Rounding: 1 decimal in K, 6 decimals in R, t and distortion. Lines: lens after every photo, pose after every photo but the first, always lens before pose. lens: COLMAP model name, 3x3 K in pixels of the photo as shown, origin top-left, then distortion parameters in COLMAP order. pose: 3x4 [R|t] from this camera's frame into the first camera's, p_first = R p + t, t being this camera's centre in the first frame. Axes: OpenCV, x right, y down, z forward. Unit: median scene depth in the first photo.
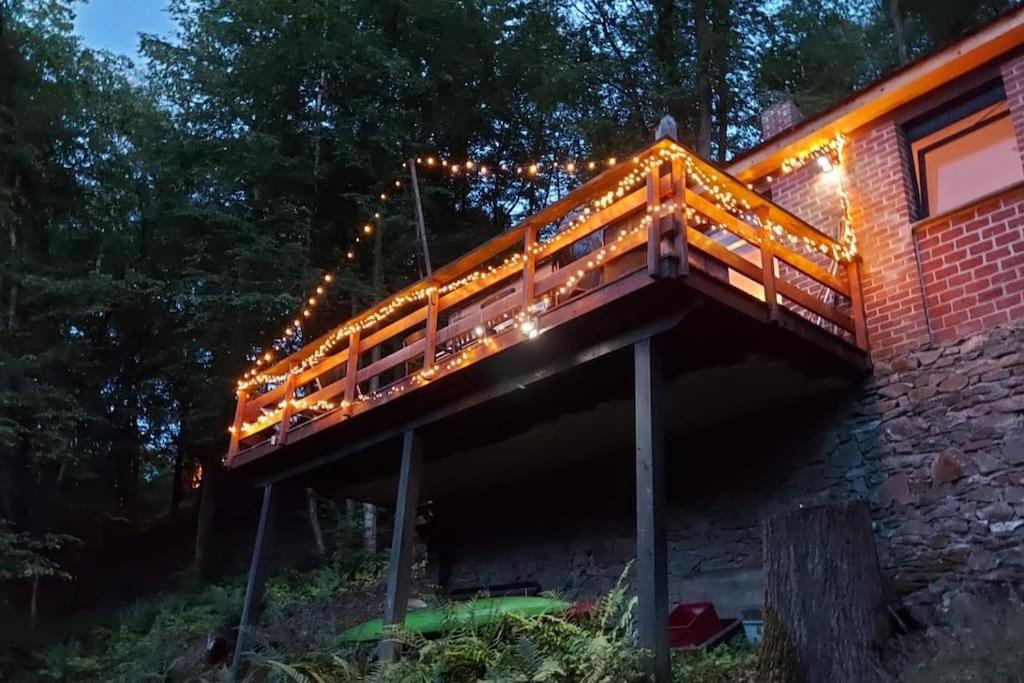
lens RADIAL K [[890.6, 0, 512.0], [0, 890.6, 341.5], [0, 0, 1]] dist [0.027033, -0.005555]
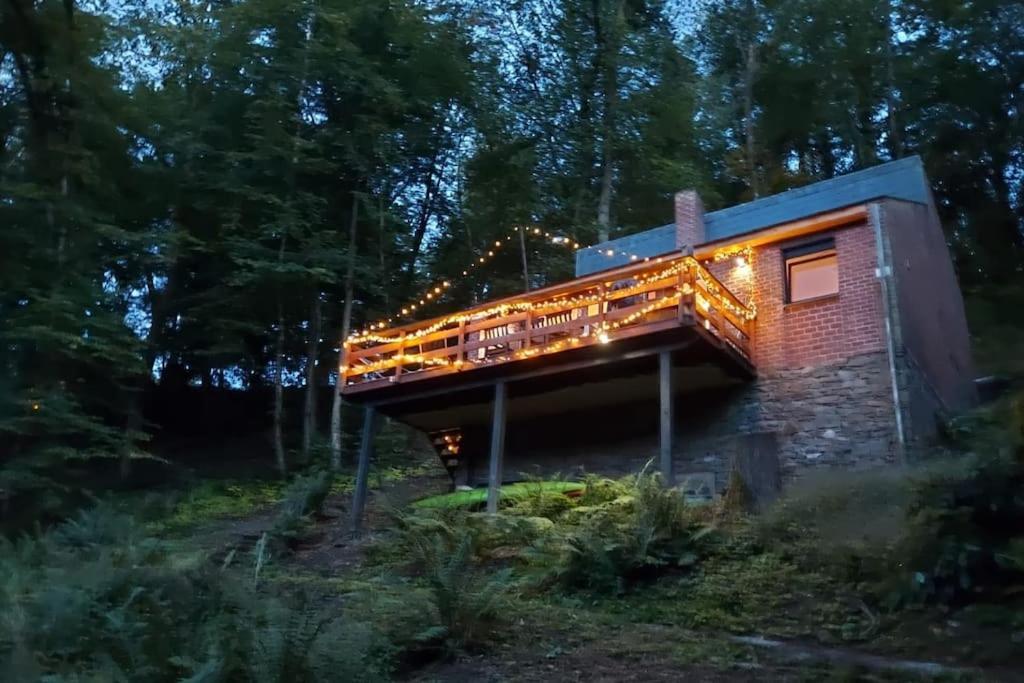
lens RADIAL K [[890.6, 0, 512.0], [0, 890.6, 341.5], [0, 0, 1]] dist [0.027033, -0.005555]
pose [[0.967001, 0.112135, 0.228768, -0.586118], [-0.121124, 0.992307, 0.025592, -0.030525], [-0.224139, -0.052457, 0.973144, -0.797569]]
